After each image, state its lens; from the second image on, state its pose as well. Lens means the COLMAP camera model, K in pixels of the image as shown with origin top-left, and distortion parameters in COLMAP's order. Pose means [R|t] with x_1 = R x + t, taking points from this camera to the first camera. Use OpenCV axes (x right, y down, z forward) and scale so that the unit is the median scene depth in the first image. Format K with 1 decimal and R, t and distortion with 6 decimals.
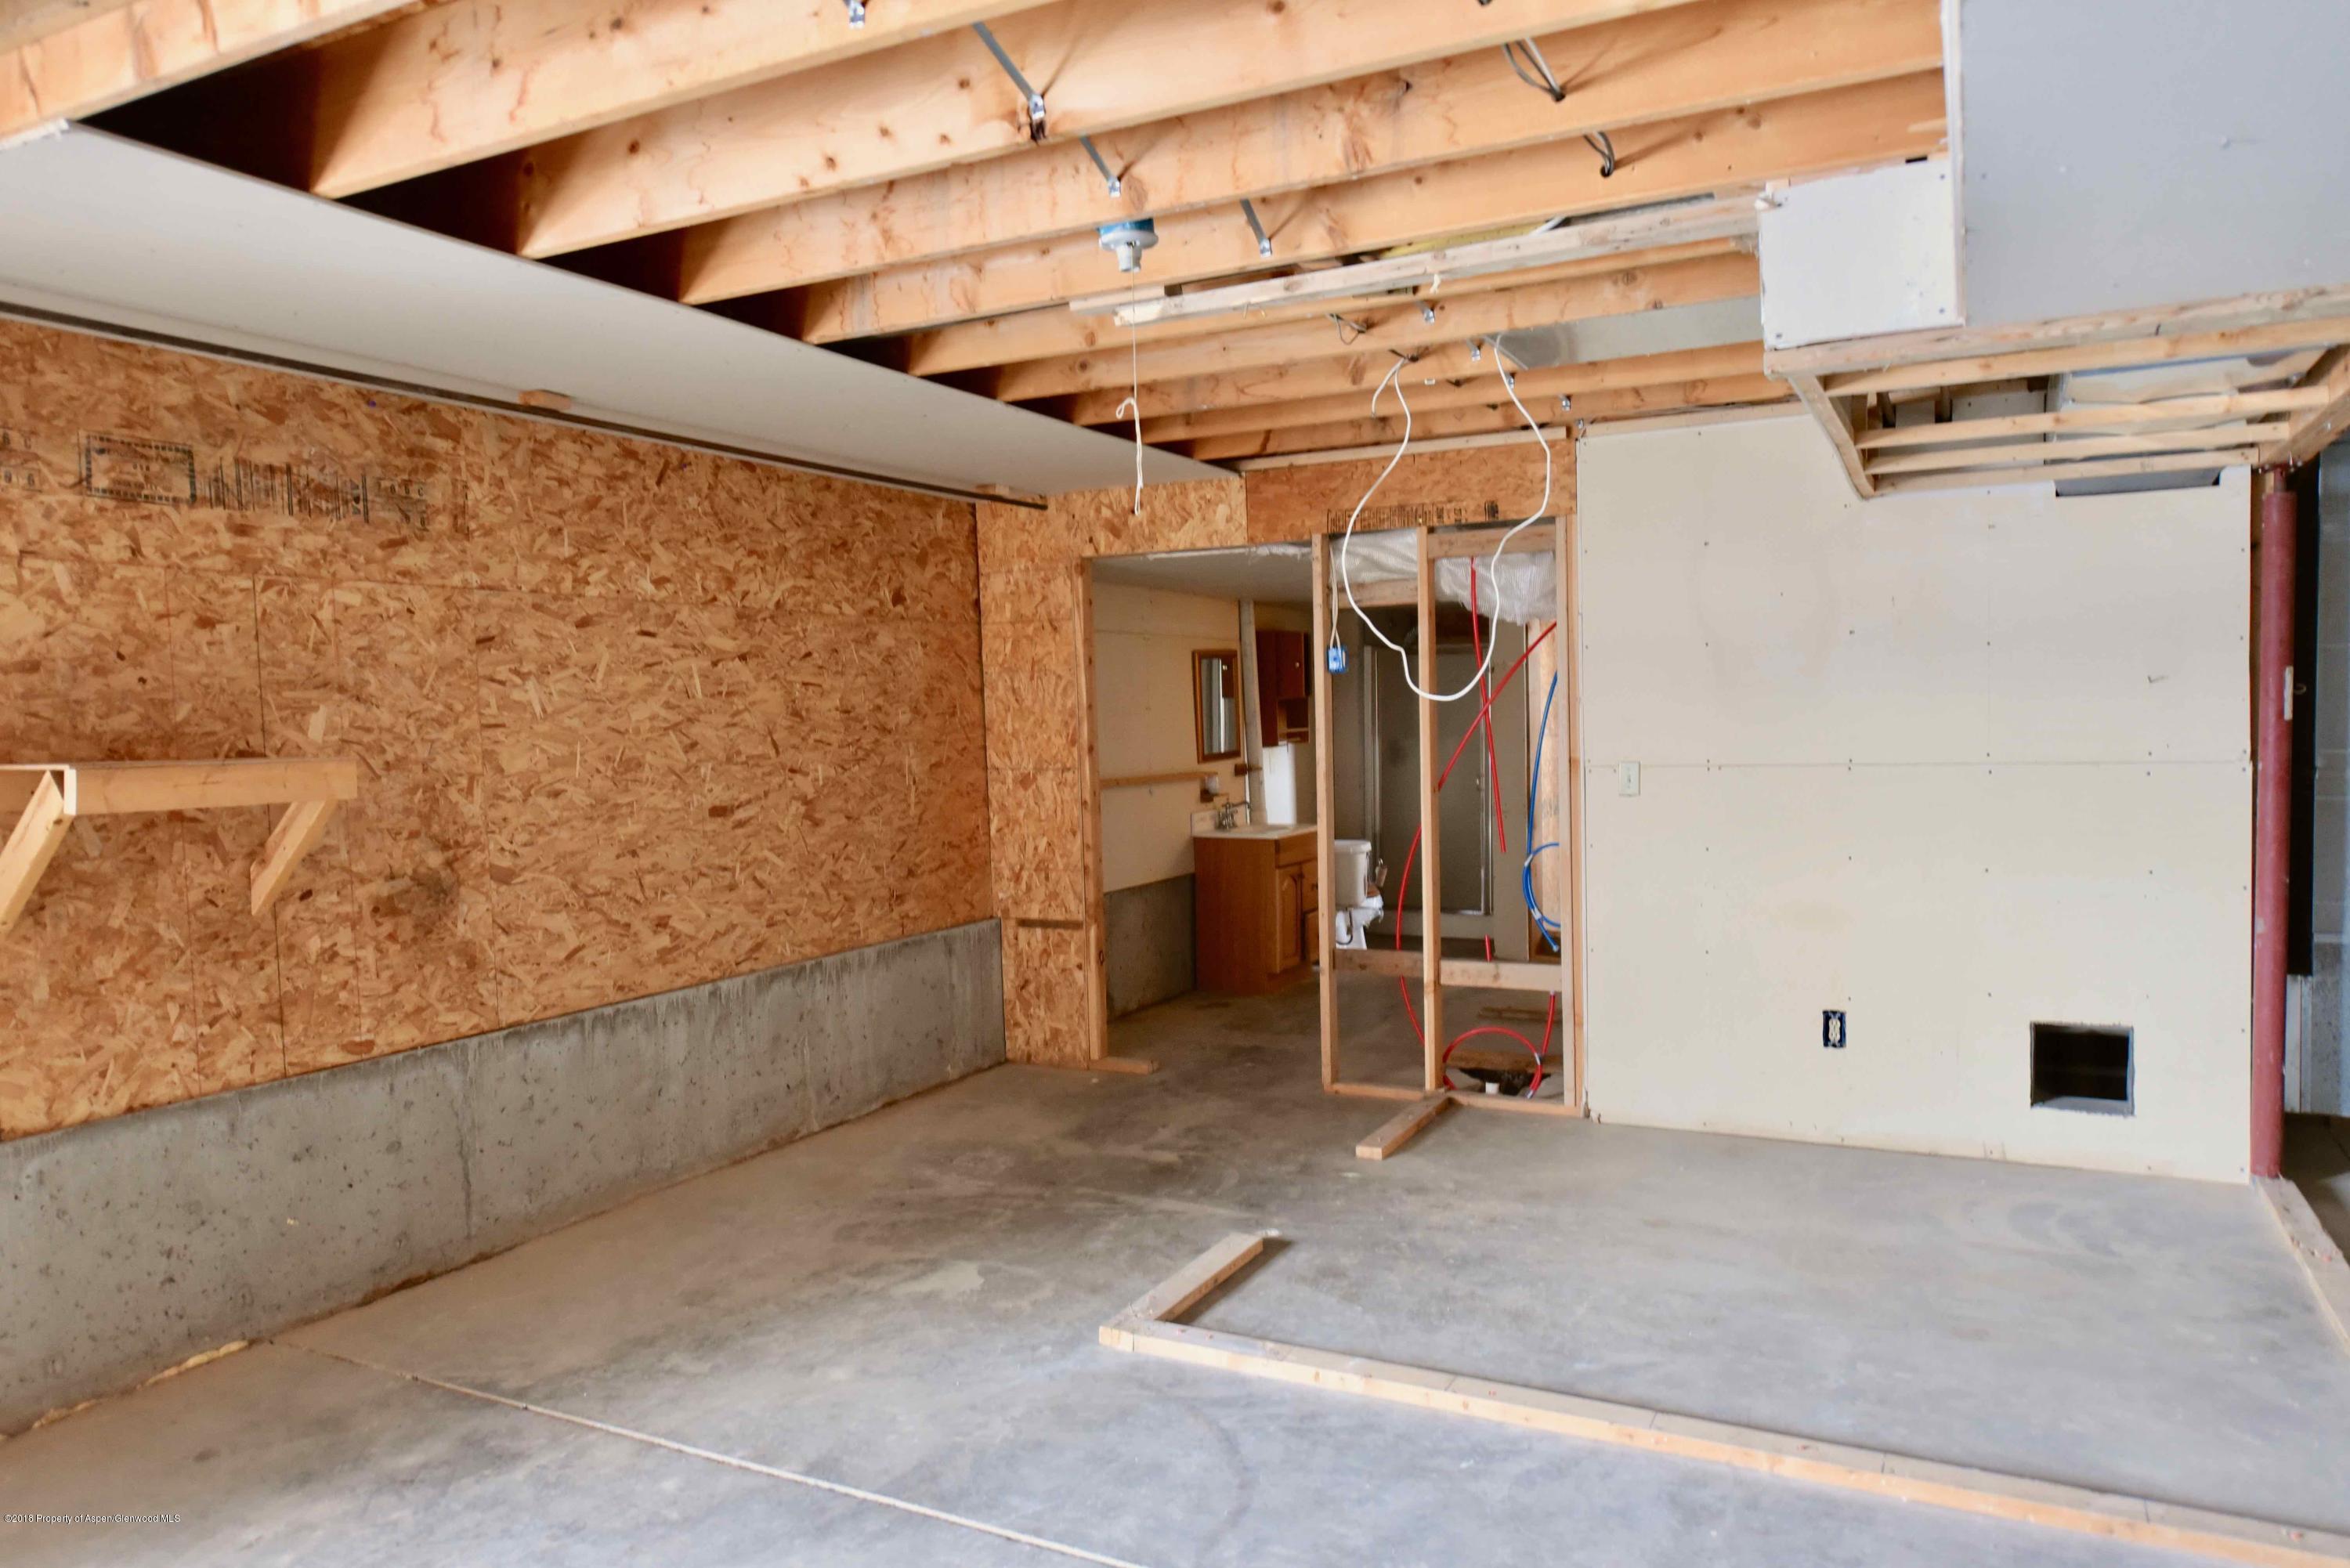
lens RADIAL K [[1543.9, 0, 1175.0], [0, 1543.9, 784.0], [0, 0, 1]] dist [0.003986, -0.001464]
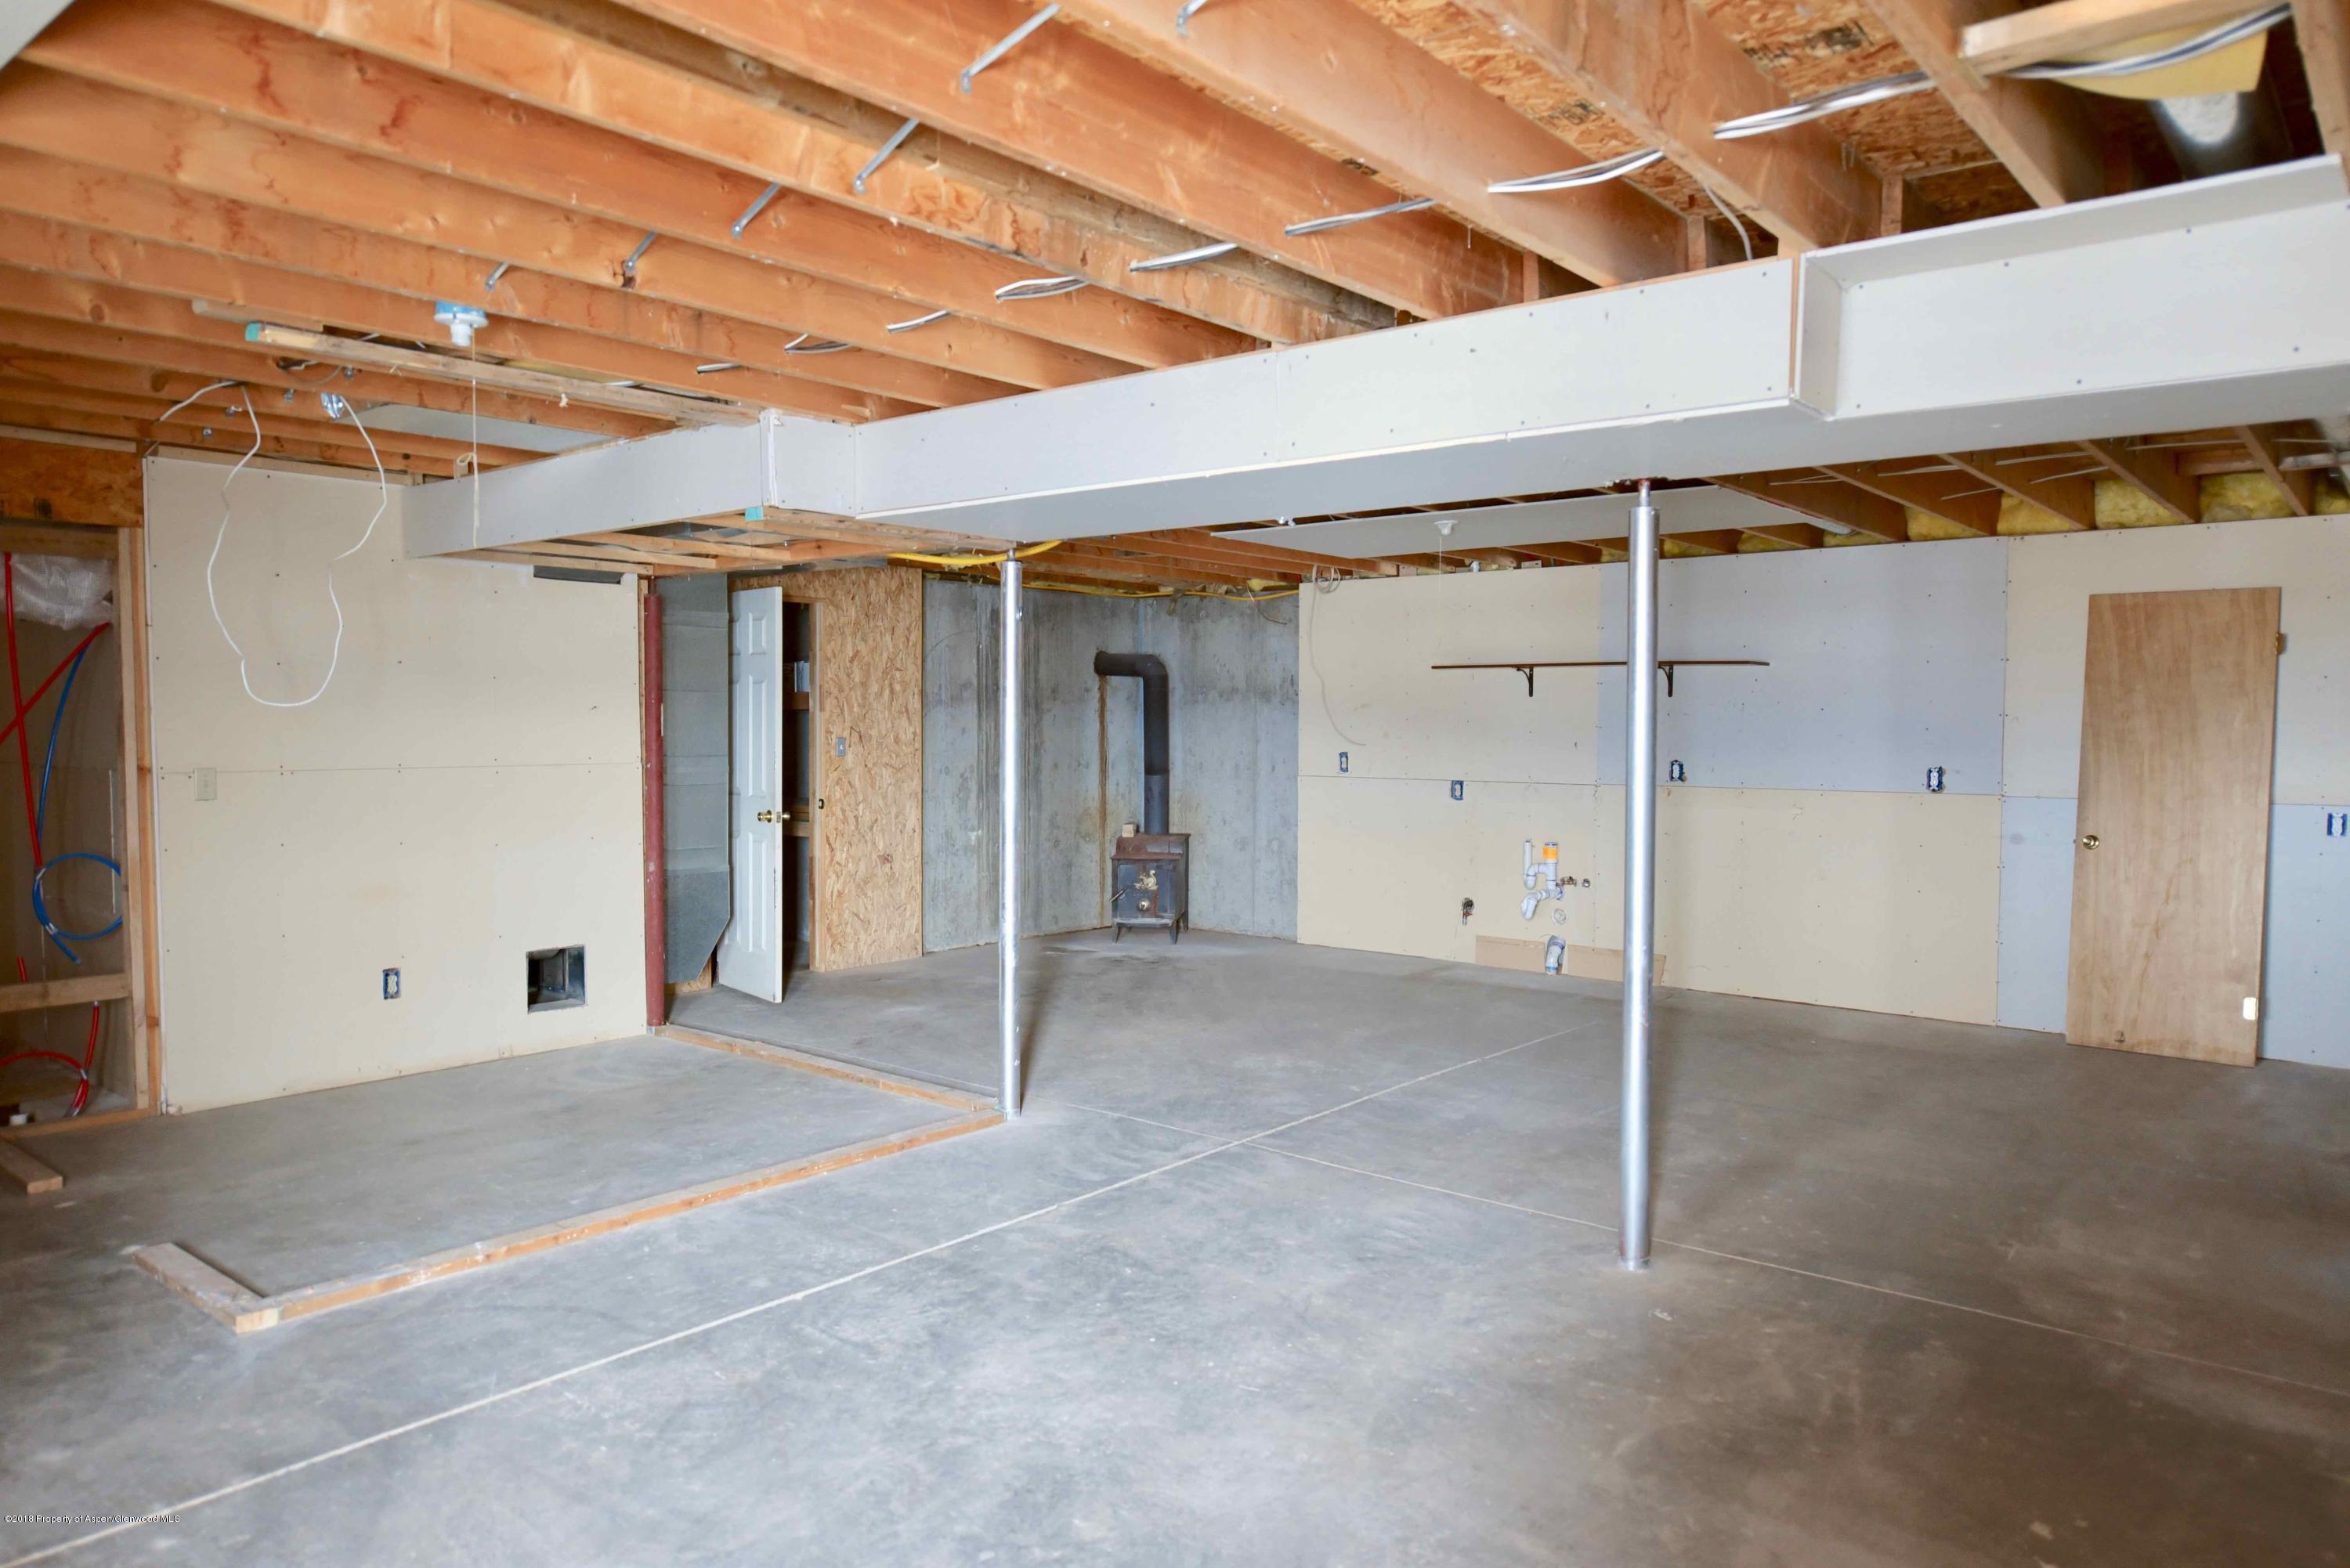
lens RADIAL K [[1543.9, 0, 1175.0], [0, 1543.9, 784.0], [0, 0, 1]] dist [0.003986, -0.001464]
pose [[0.218948, -0.017369, 0.975582, -0.884881], [0.035235, 0.999330, 0.009884, 0.013899], [-0.975100, 0.032210, 0.219413, 0.165263]]
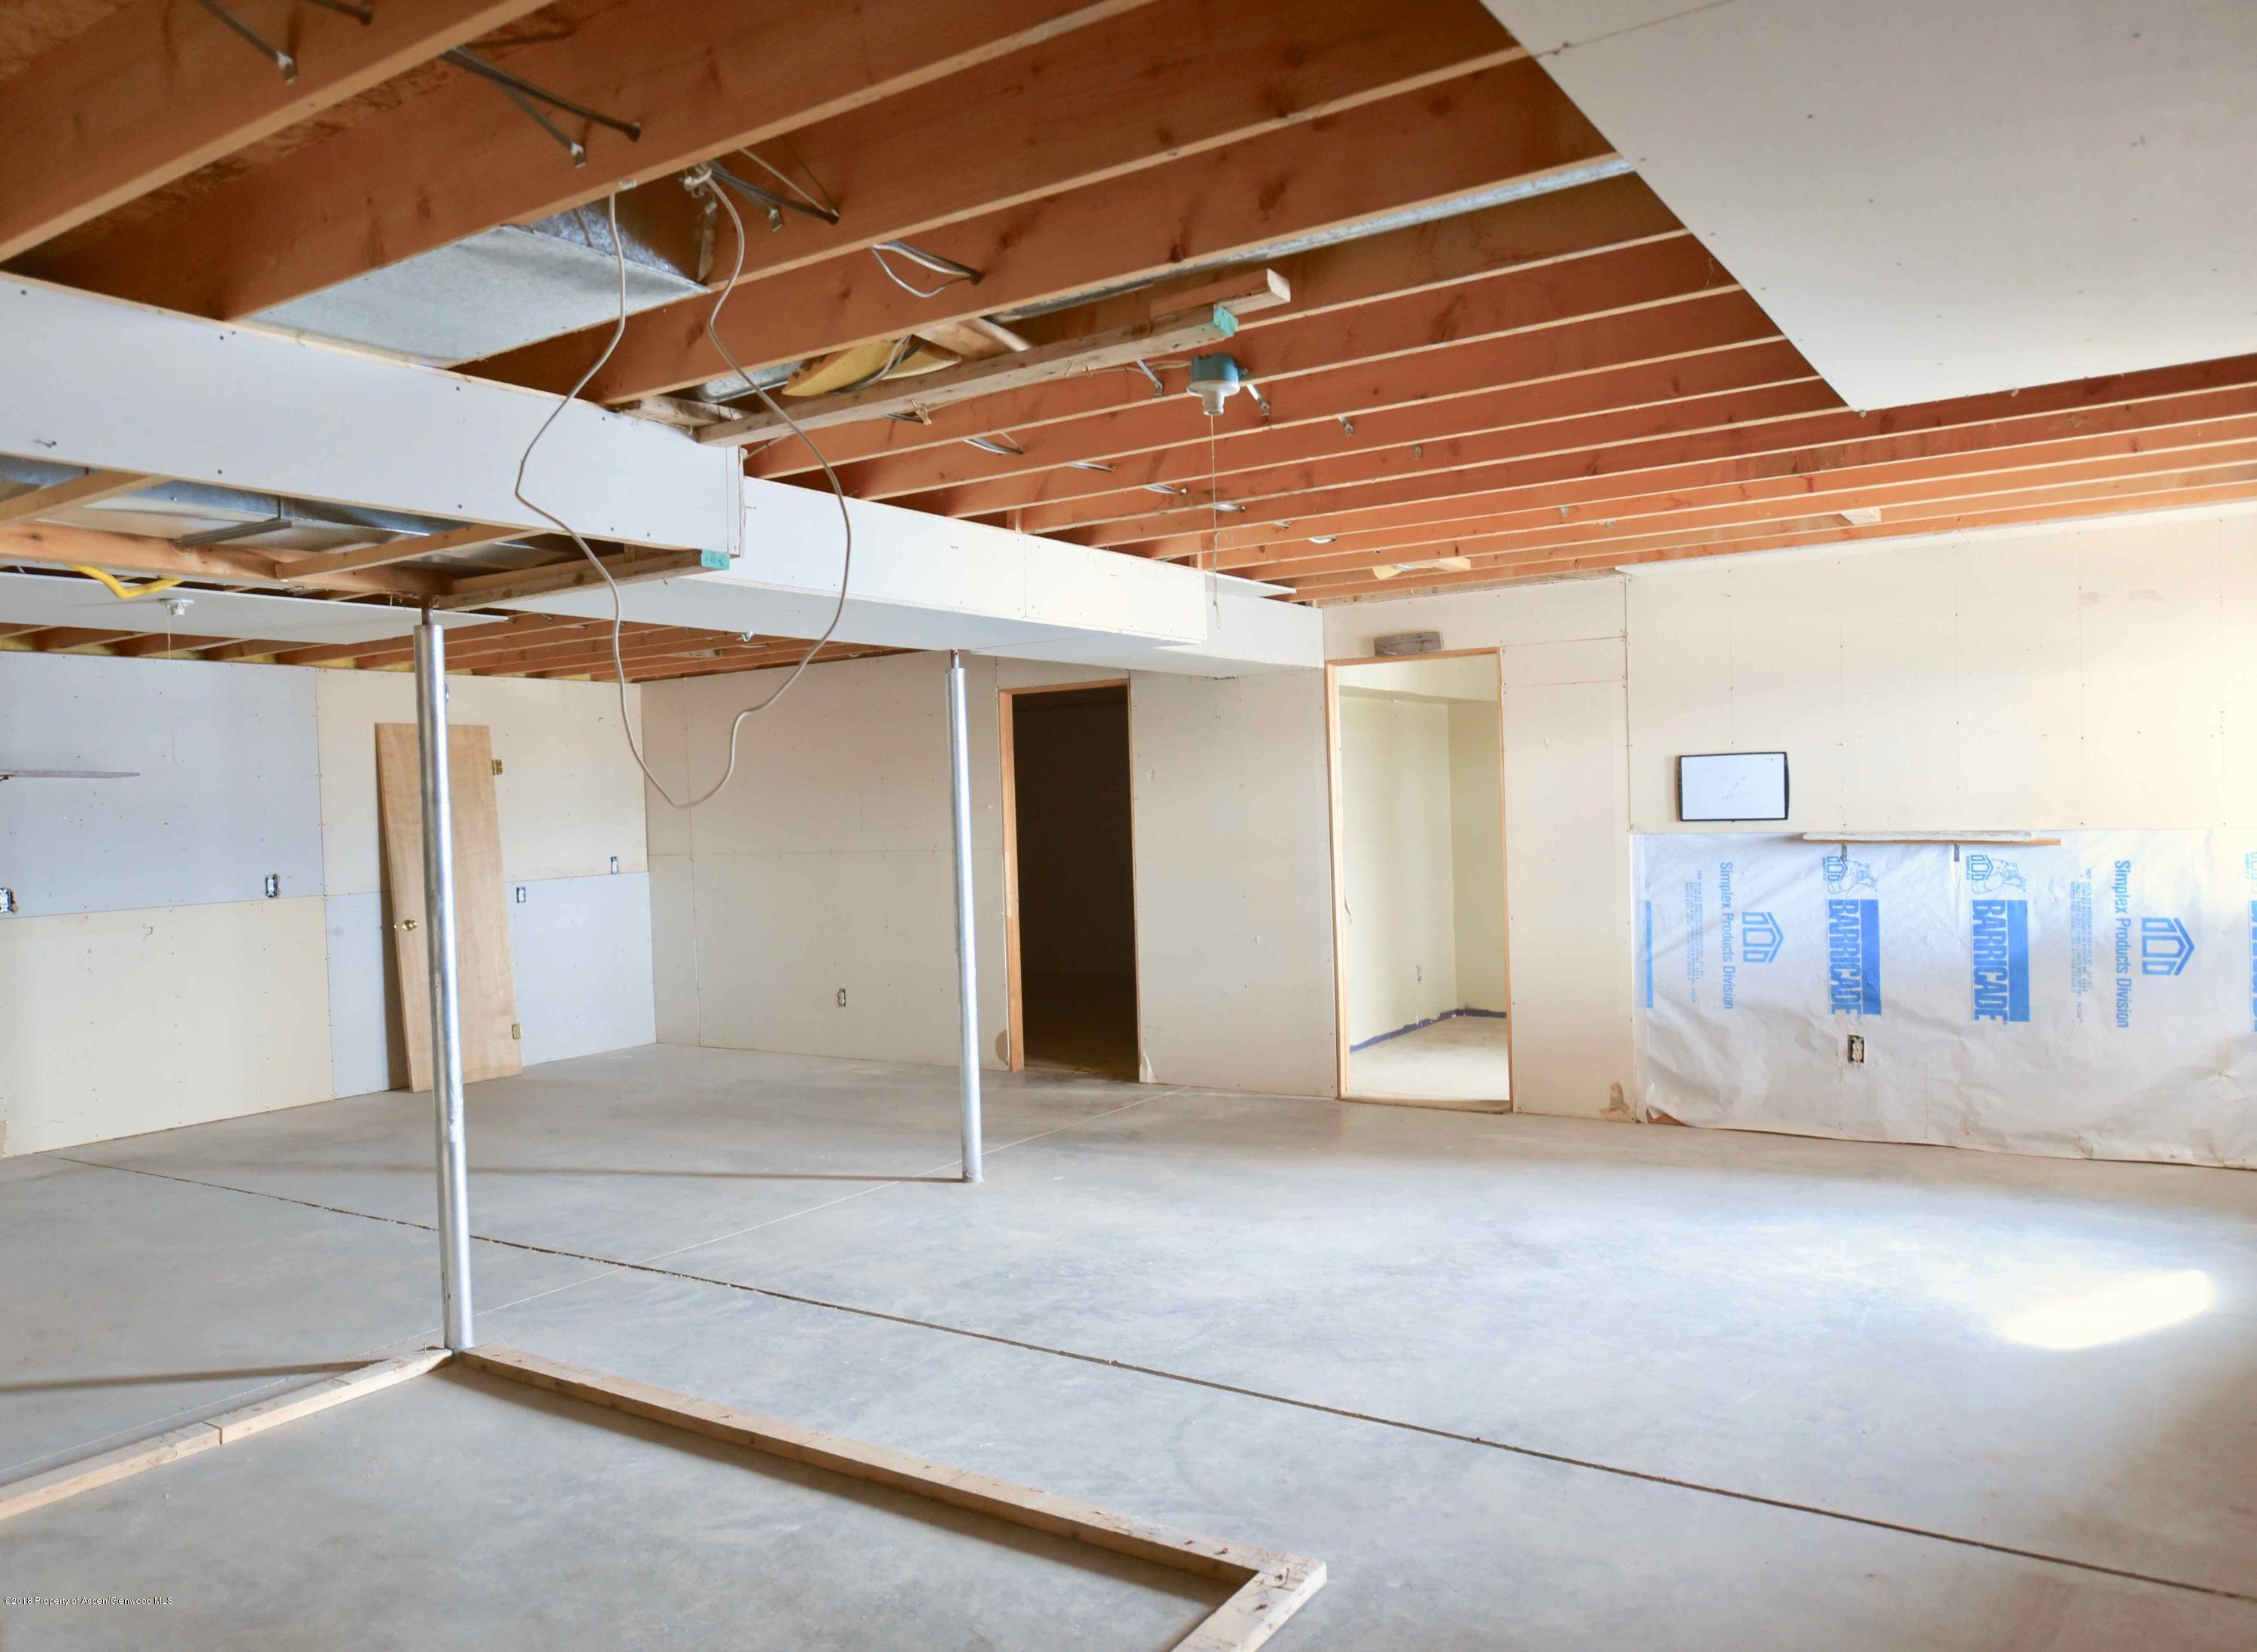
lens RADIAL K [[1645.0, 0, 1011.8], [0, 1645.0, 828.7], [0, 0, 1]] dist [0.006642, 0.001165]
pose [[-0.988574, 0.053263, 0.141013, -0.028543], [0.061687, 0.996520, 0.056058, -0.085047], [-0.137536, 0.064116, -0.988419, 1.819945]]
